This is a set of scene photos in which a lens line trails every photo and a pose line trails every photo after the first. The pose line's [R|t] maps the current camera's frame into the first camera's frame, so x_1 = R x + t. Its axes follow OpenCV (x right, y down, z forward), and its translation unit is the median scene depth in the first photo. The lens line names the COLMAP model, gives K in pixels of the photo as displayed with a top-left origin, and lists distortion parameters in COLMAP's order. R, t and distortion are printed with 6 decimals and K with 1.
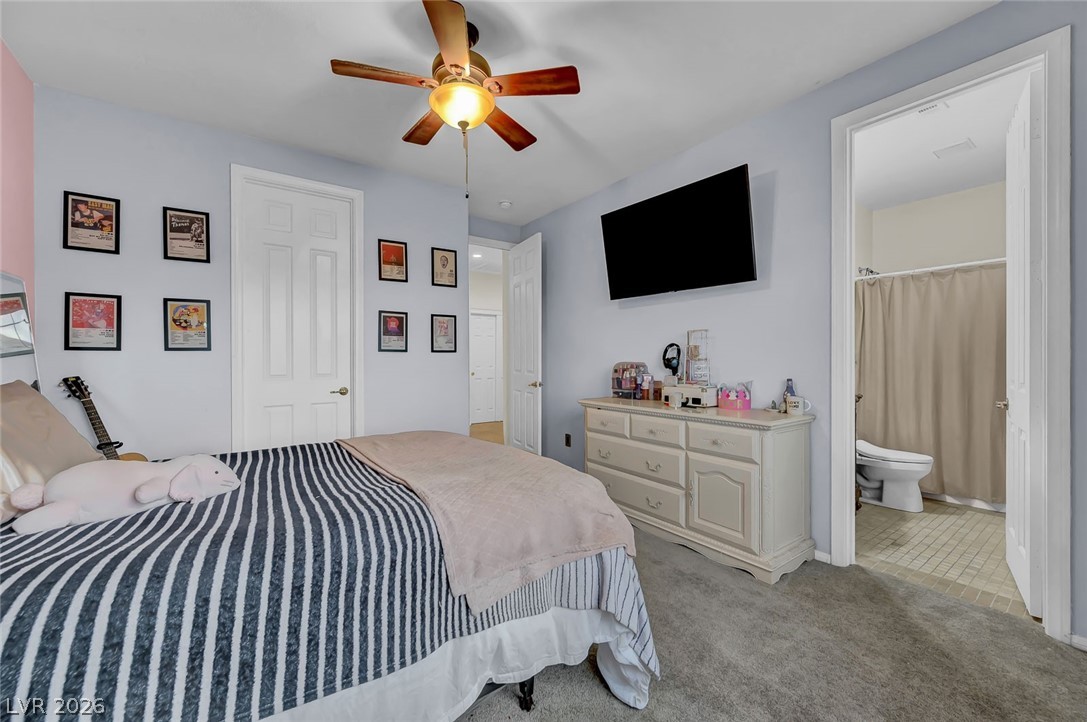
lens RADIAL K [[428.3, 0, 544.2], [0, 428.3, 356.5], [0, 0, 1]] dist [-0.000093, -0.000687]
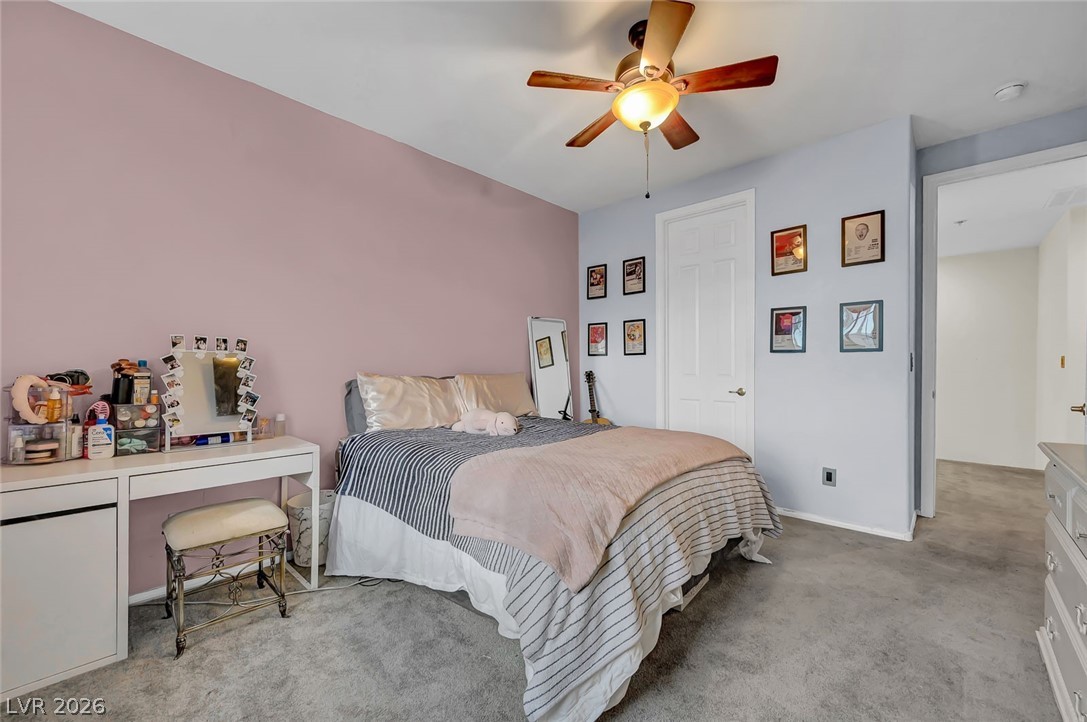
lens RADIAL K [[428.3, 0, 544.3], [0, 428.3, 367.9], [0, 0, 1]] dist [-0.000093, -0.000687]
pose [[0.199227, 0.016353, -0.979817, 0.531718], [0.010134, 0.999773, 0.018746, -0.000207], [0.979901, -0.013664, 0.199016, 0.399261]]
